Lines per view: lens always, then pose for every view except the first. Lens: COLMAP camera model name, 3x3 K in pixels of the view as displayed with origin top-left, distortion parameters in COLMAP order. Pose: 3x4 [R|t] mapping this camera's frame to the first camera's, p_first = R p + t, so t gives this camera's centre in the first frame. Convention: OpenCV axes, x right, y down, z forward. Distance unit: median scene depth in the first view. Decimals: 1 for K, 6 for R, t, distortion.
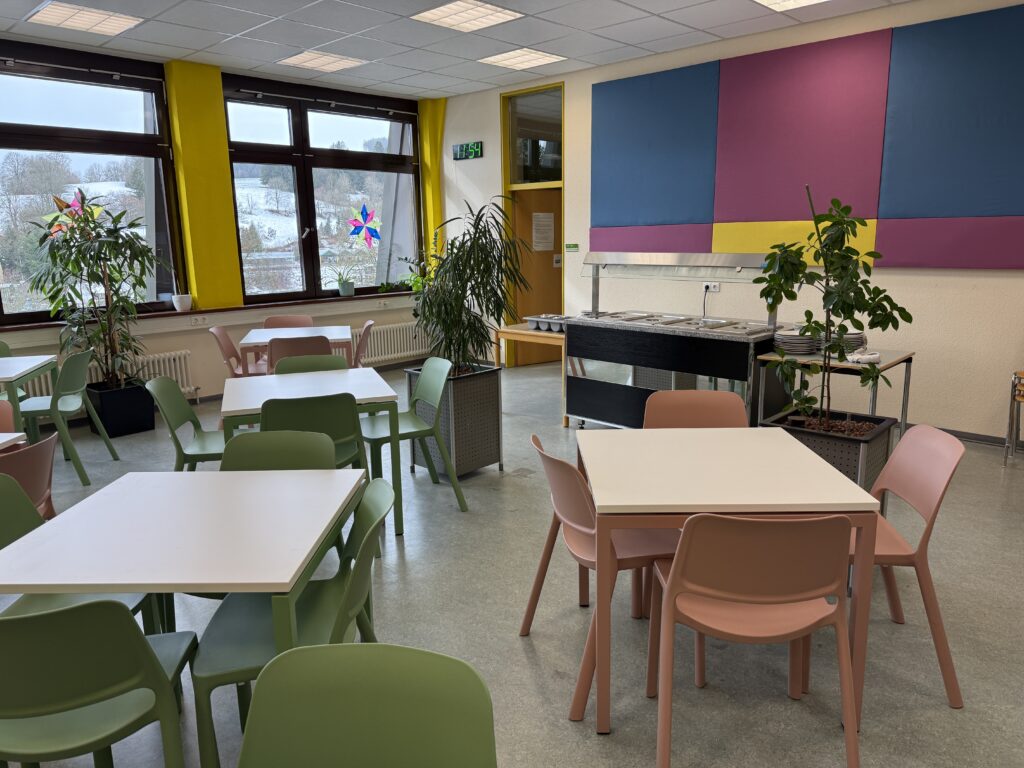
lens RADIAL K [[719.1, 0, 512.0], [0, 719.1, 384.0], [0, 0, 1]] dist [0.084007, -0.114273]
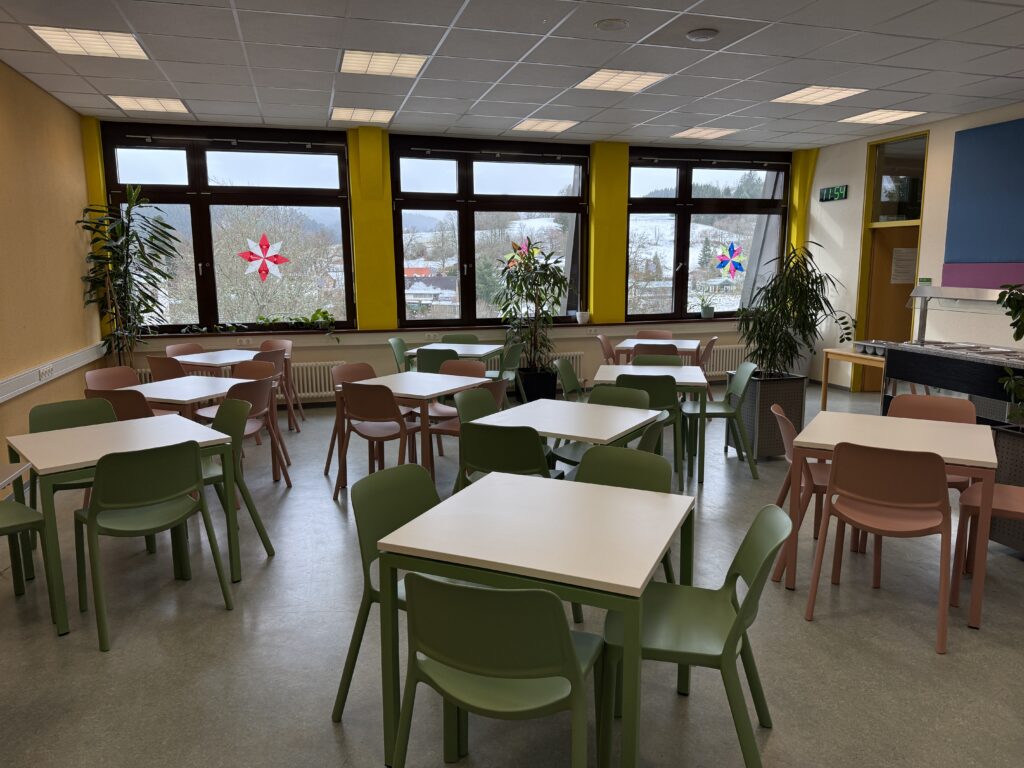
lens RADIAL K [[719.1, 0, 512.0], [0, 719.1, 384.0], [0, 0, 1]] dist [0.084007, -0.114273]
pose [[0.862870, 0.092470, -0.496896, 0.116224], [-0.111977, 0.993665, -0.009535, 0.040018], [0.492866, 0.063869, 0.867758, -0.230126]]
